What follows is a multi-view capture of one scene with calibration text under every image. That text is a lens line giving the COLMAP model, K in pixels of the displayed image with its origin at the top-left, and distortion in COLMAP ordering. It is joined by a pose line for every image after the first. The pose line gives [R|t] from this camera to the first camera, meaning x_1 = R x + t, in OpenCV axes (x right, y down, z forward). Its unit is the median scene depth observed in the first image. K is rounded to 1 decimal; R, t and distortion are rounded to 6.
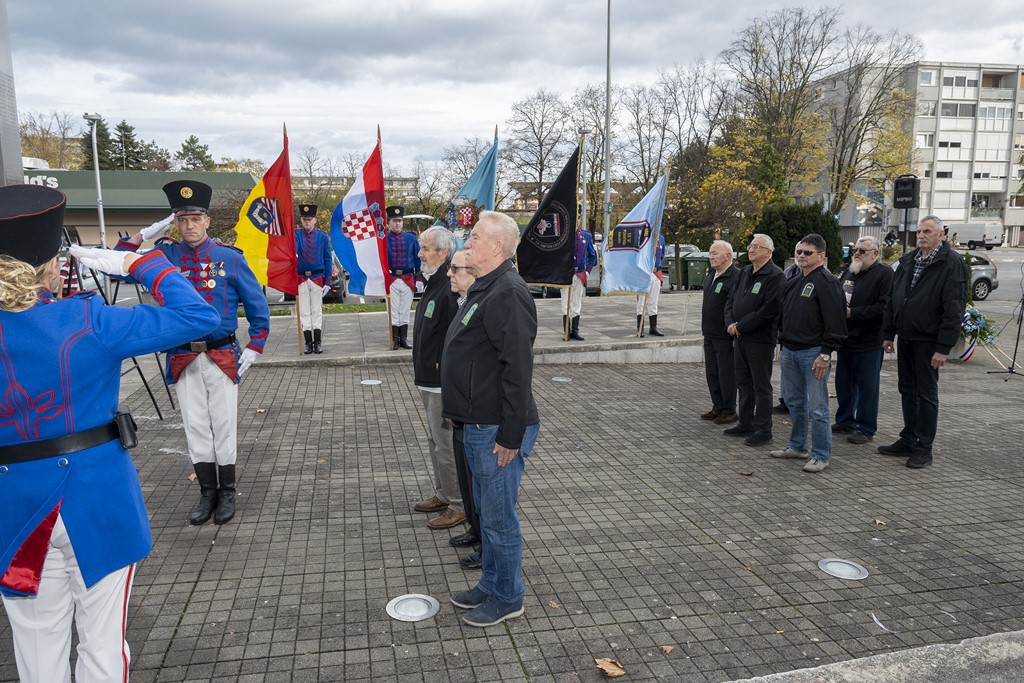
lens RADIAL K [[703.8, 0, 512.4], [0, 703.8, 338.2], [0, 0, 1]] dist [0.013681, -0.026799]
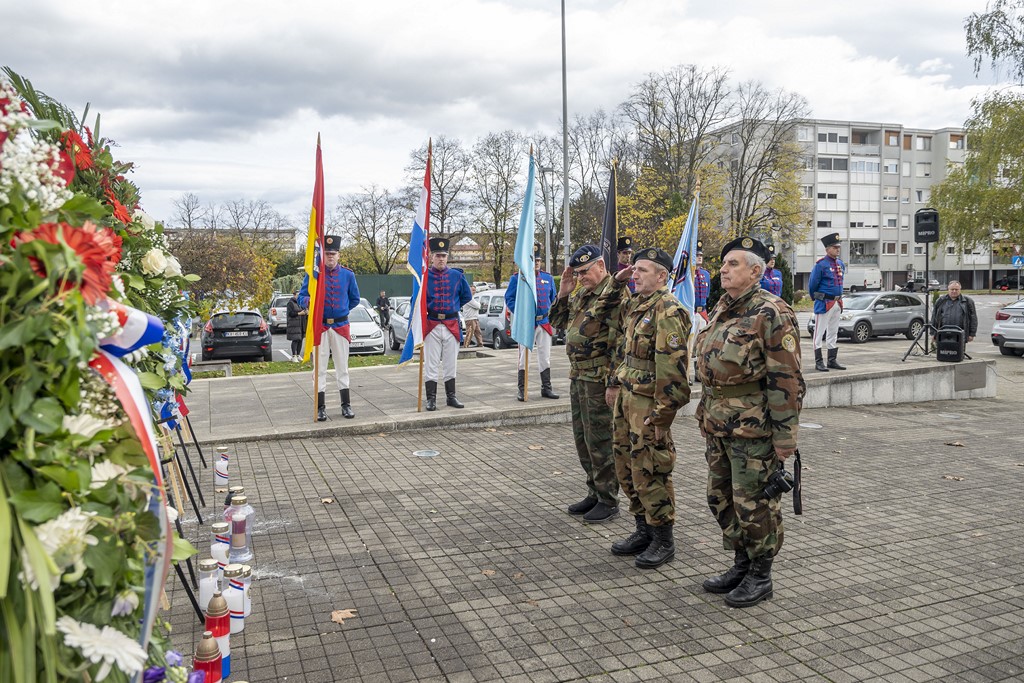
lens RADIAL K [[724.4, 0, 508.3], [0, 724.4, 335.2], [0, 0, 1]] dist [0.006355, -0.011557]
pose [[0.986830, -0.024432, 0.159908, -0.230846], [0.037199, 0.996311, -0.077338, -0.003137], [-0.157428, 0.082268, 0.984098, 0.168761]]
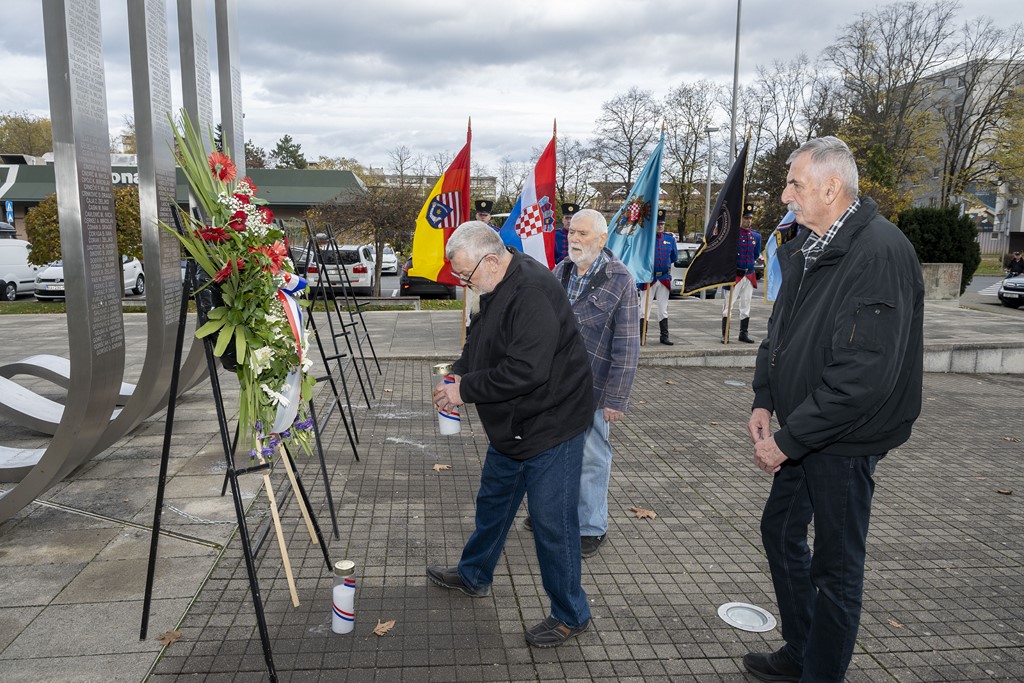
lens RADIAL K [[703.1, 0, 509.6], [0, 703.1, 339.4], [0, 0, 1]] dist [0.011747, -0.024640]
pose [[0.994489, 0.030092, -0.100433, -0.148371], [-0.029884, 0.999547, 0.003573, 0.004117], [0.100495, -0.000552, 0.994937, 0.005478]]
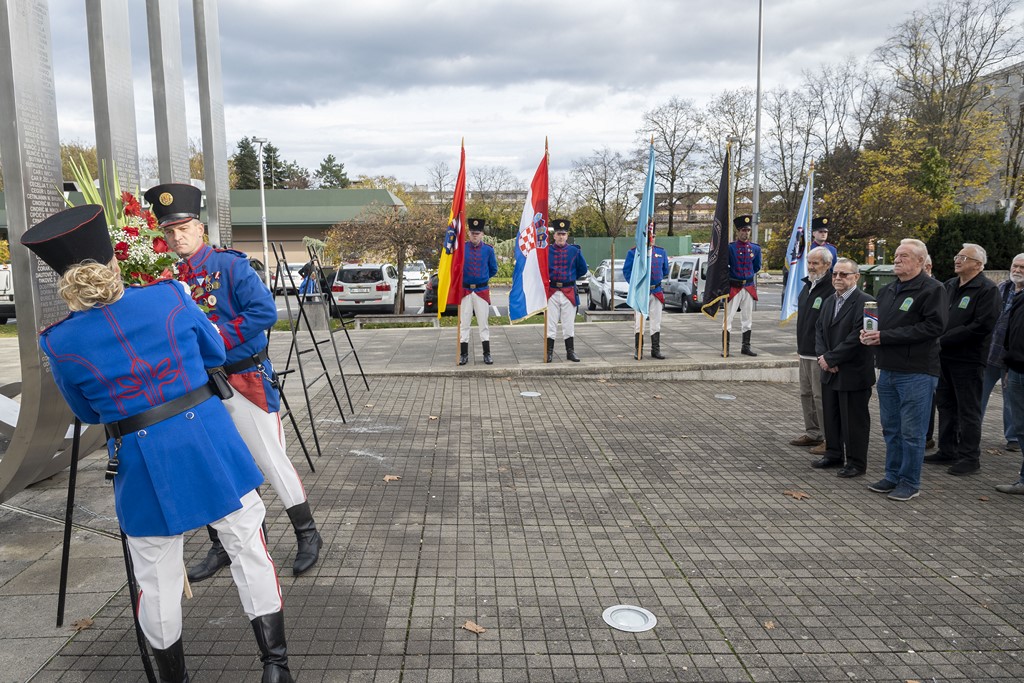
lens RADIAL K [[719.3, 0, 509.5], [0, 719.3, 339.2], [0, 0, 1]] dist [0.010110, -0.023311]
pose [[0.985243, 0.016080, -0.170405, -0.055372], [-0.019408, 0.999652, -0.017881, 0.003384], [0.170058, 0.020924, 0.985212, -0.016299]]
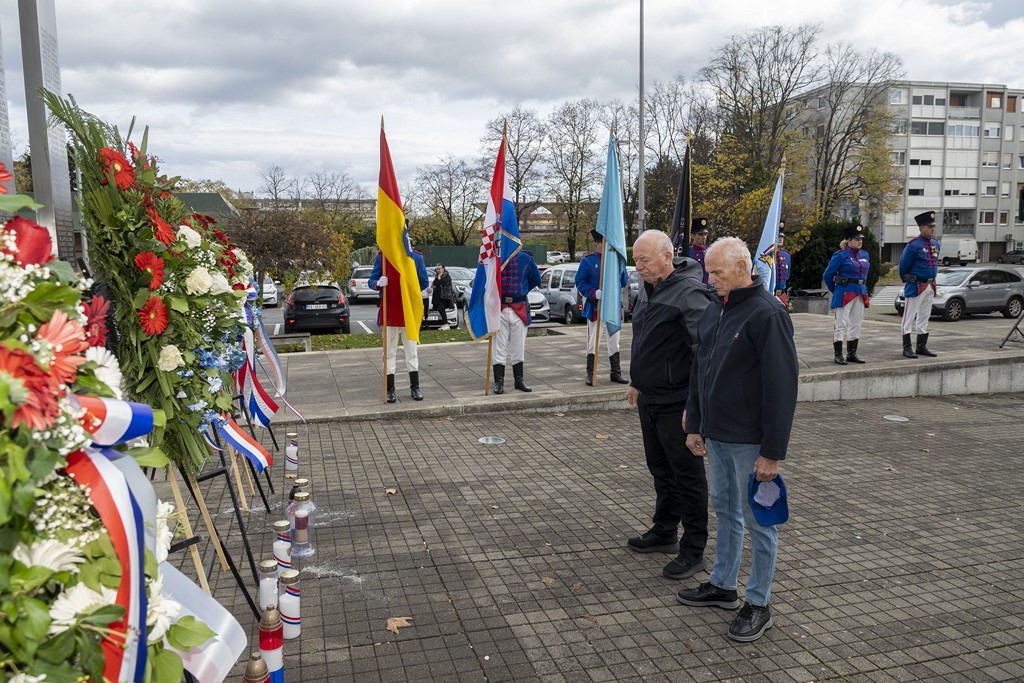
lens RADIAL K [[713.1, 0, 509.6], [0, 713.1, 337.3], [0, 0, 1]] dist [0.011875, -0.022470]
pose [[0.998135, -0.017596, 0.058461, -0.219942], [0.019508, 0.999287, -0.032310, -0.026199], [-0.057851, 0.033391, 0.997767, 0.189859]]
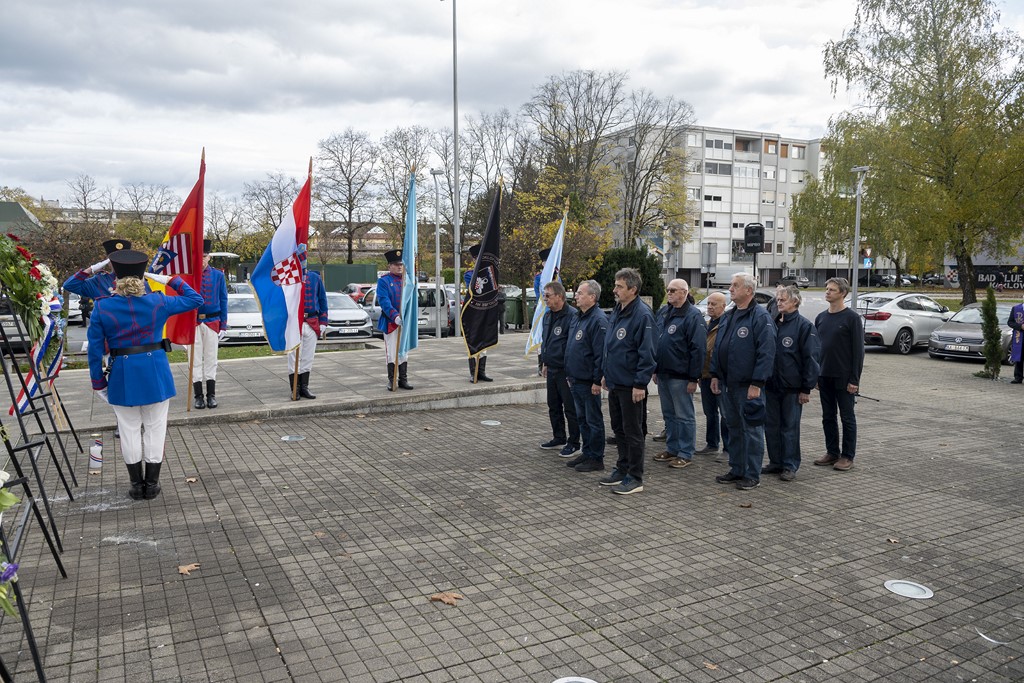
lens RADIAL K [[703.1, 0, 509.6], [0, 703.1, 339.4], [0, 0, 1]] dist [0.011747, -0.024640]
pose [[0.959415, -0.021207, 0.281199, -0.181395], [0.036506, 0.998118, -0.049277, -0.007965], [-0.279625, 0.057542, 0.958384, 0.060543]]
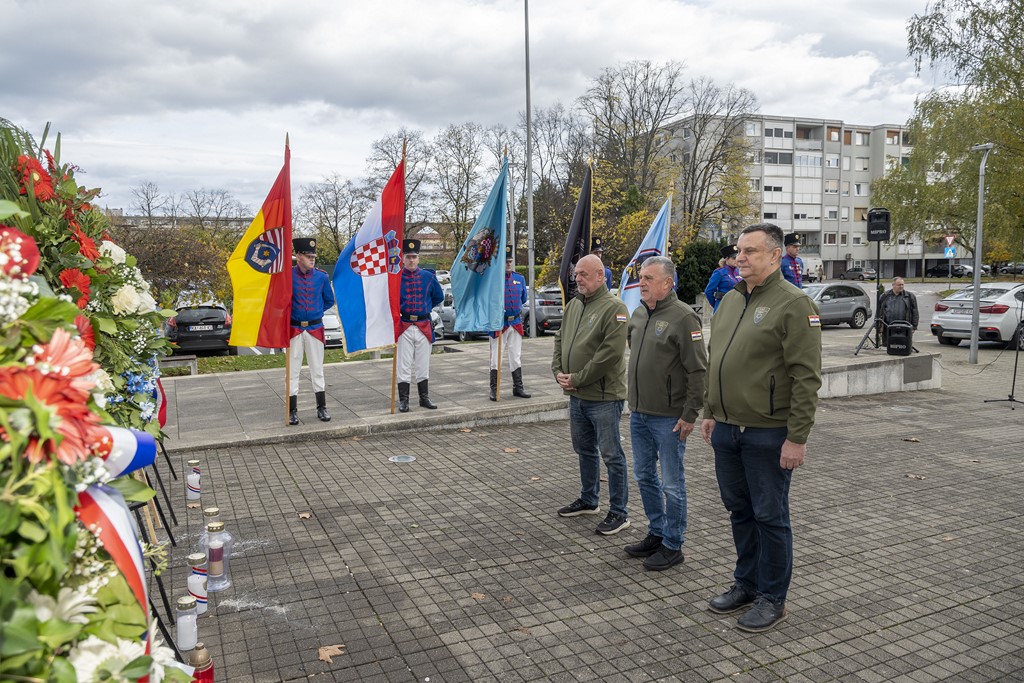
lens RADIAL K [[701.0, 0, 508.7], [0, 701.0, 337.9], [0, 0, 1]] dist [0.008576, -0.019431]
pose [[0.975853, -0.033784, 0.215799, -0.243036], [0.045779, 0.997658, -0.050828, -0.026400], [-0.213576, 0.059480, 0.975114, 0.196088]]
